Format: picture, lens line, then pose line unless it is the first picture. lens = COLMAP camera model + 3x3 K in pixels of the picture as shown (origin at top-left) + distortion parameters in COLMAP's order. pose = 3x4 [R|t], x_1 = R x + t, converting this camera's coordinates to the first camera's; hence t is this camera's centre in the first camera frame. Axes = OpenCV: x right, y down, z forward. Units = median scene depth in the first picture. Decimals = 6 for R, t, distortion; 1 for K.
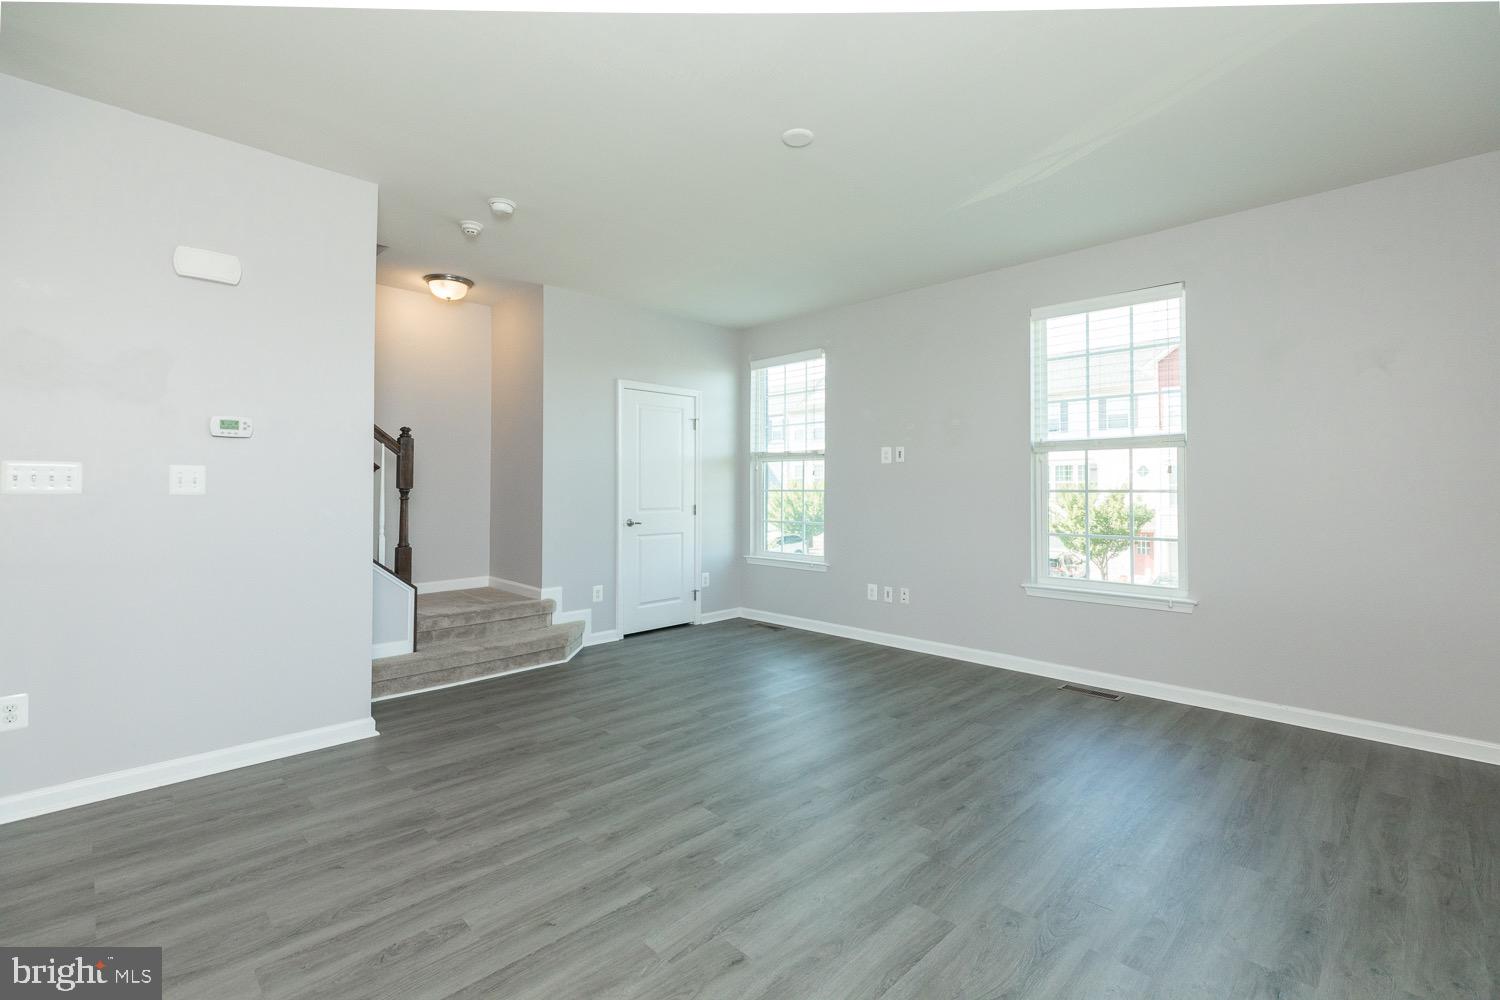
lens RADIAL K [[670.1, 0, 753.9], [0, 670.1, 474.7], [0, 0, 1]] dist [0.002677, -0.000098]
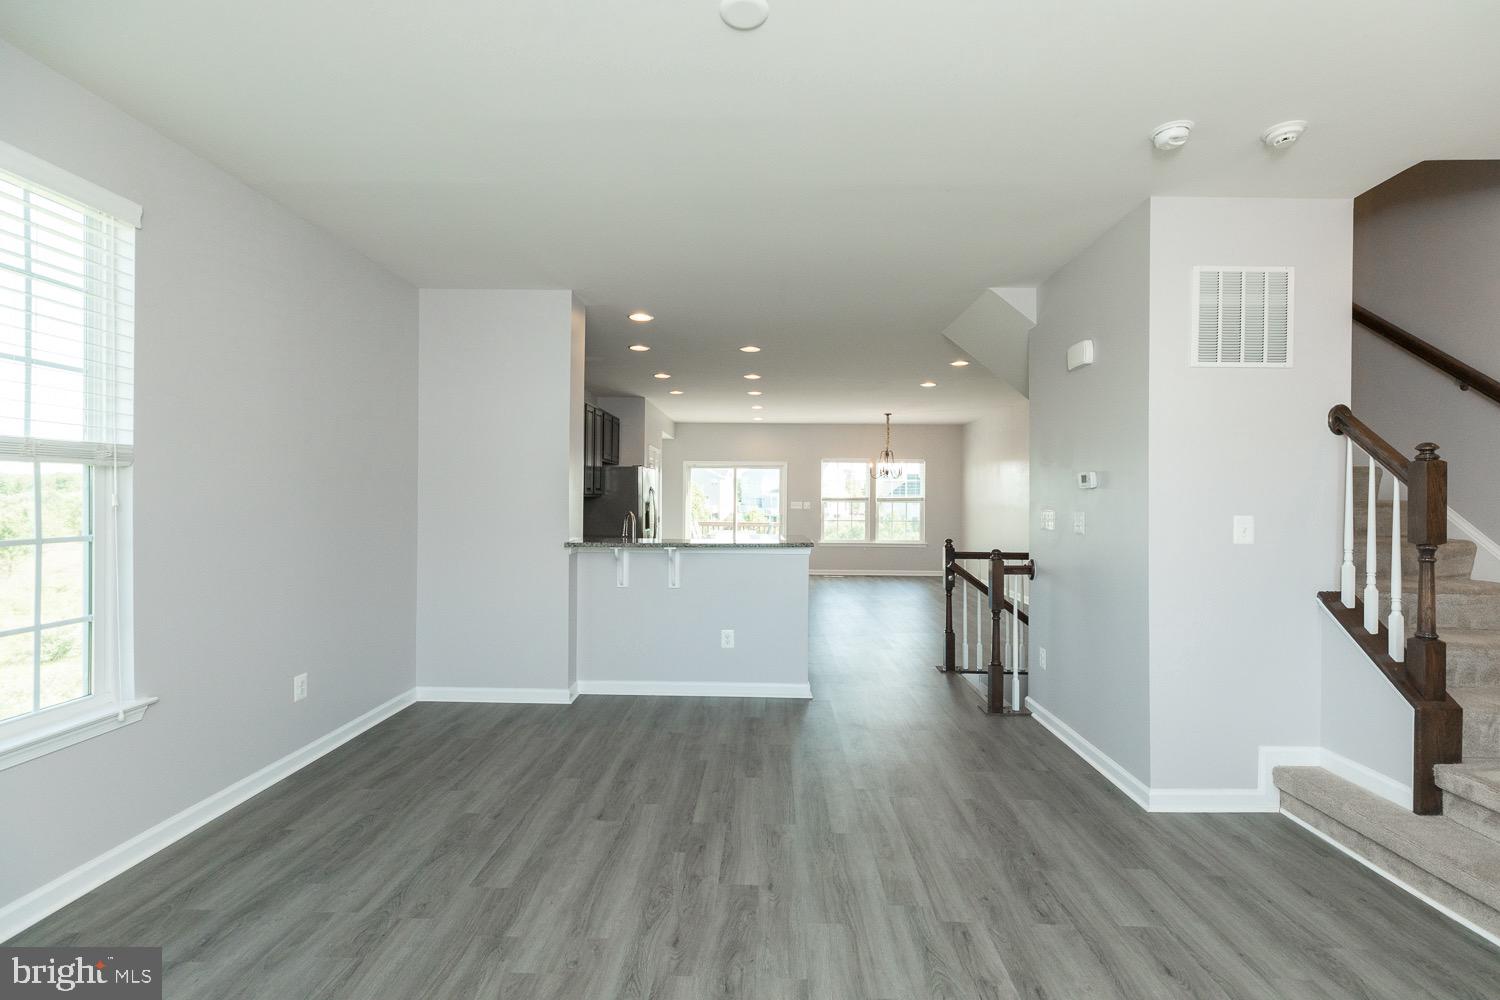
lens RADIAL K [[668.0, 0, 750.0], [0, 668.0, 500.0], [0, 0, 1]] dist [0.002133, 0.000003]
pose [[-0.730396, -0.005839, -0.682999, 0.468672], [0.007324, 0.999839, -0.016380, -0.019073], [0.682985, -0.016967, -0.730236, 1.379042]]
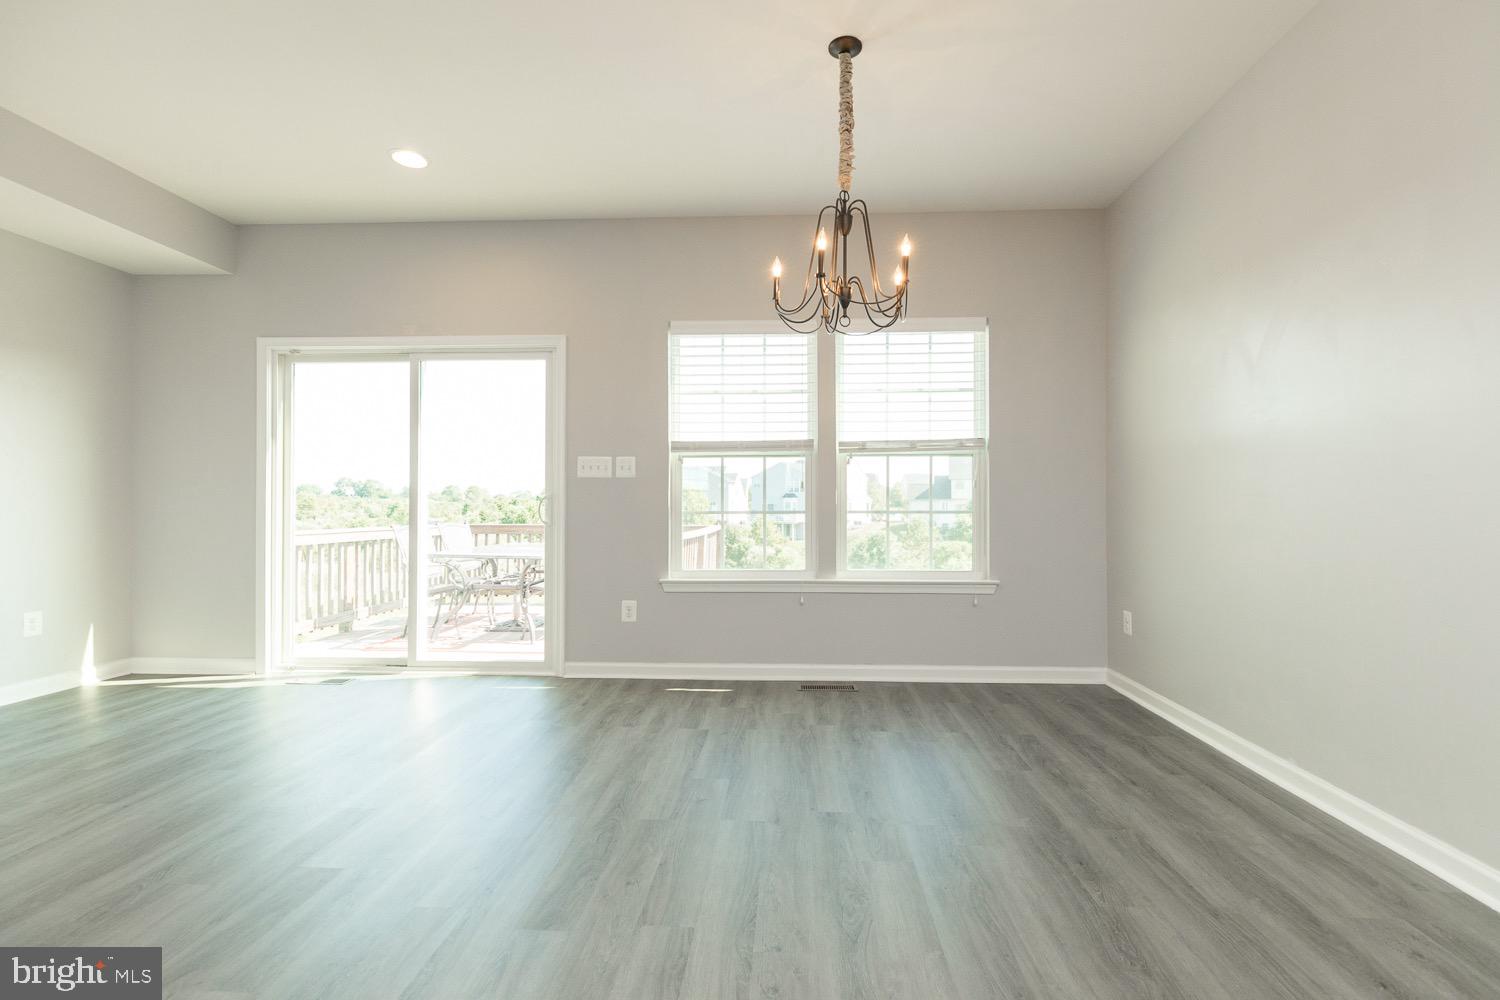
lens RADIAL K [[657.9, 0, 772.4], [0, 657.9, 500.5], [0, 0, 1]] dist [-0.000354, -0.000031]
pose [[-0.741857, -0.008509, -0.670504, -1.819916], [0.015035, 0.999457, -0.029319, 0.056556], [0.670389, -0.031832, -0.741326, -0.135141]]
